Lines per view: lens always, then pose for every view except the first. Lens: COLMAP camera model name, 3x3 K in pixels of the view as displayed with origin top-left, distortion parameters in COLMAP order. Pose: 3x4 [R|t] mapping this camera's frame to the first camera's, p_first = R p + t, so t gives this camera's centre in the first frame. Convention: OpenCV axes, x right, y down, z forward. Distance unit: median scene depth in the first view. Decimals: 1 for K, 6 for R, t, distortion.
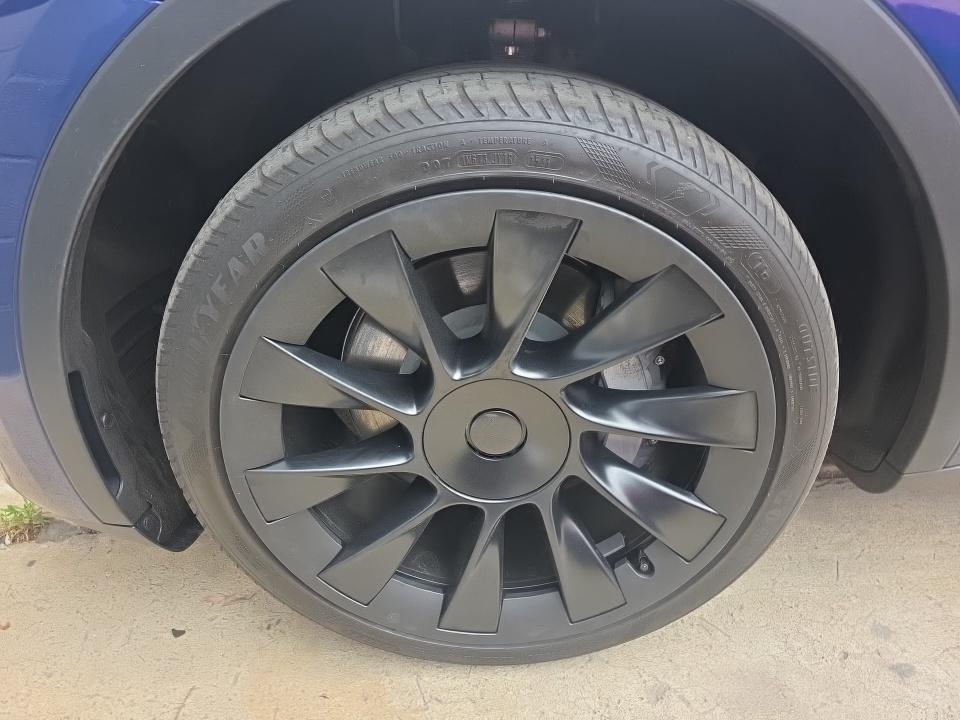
lens RADIAL K [[645.9, 0, 475.2], [0, 645.9, 360.1], [0, 0, 1]] dist [0.000146, -0.000931]
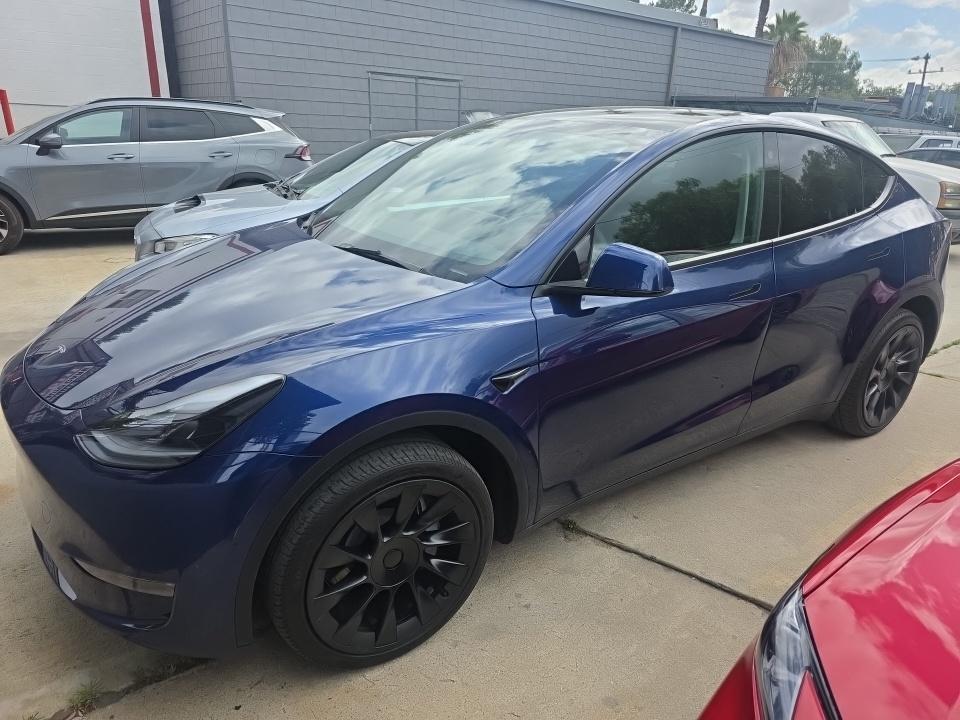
lens RADIAL K [[645.9, 0, 475.2], [0, 645.9, 360.1], [0, 0, 1]] dist [0.000146, -0.000931]
pose [[0.814626, -0.094461, 0.572242, -1.106363], [0.178900, 0.979462, -0.092996, -0.368847], [-0.551706, 0.178131, 0.814795, -1.454908]]
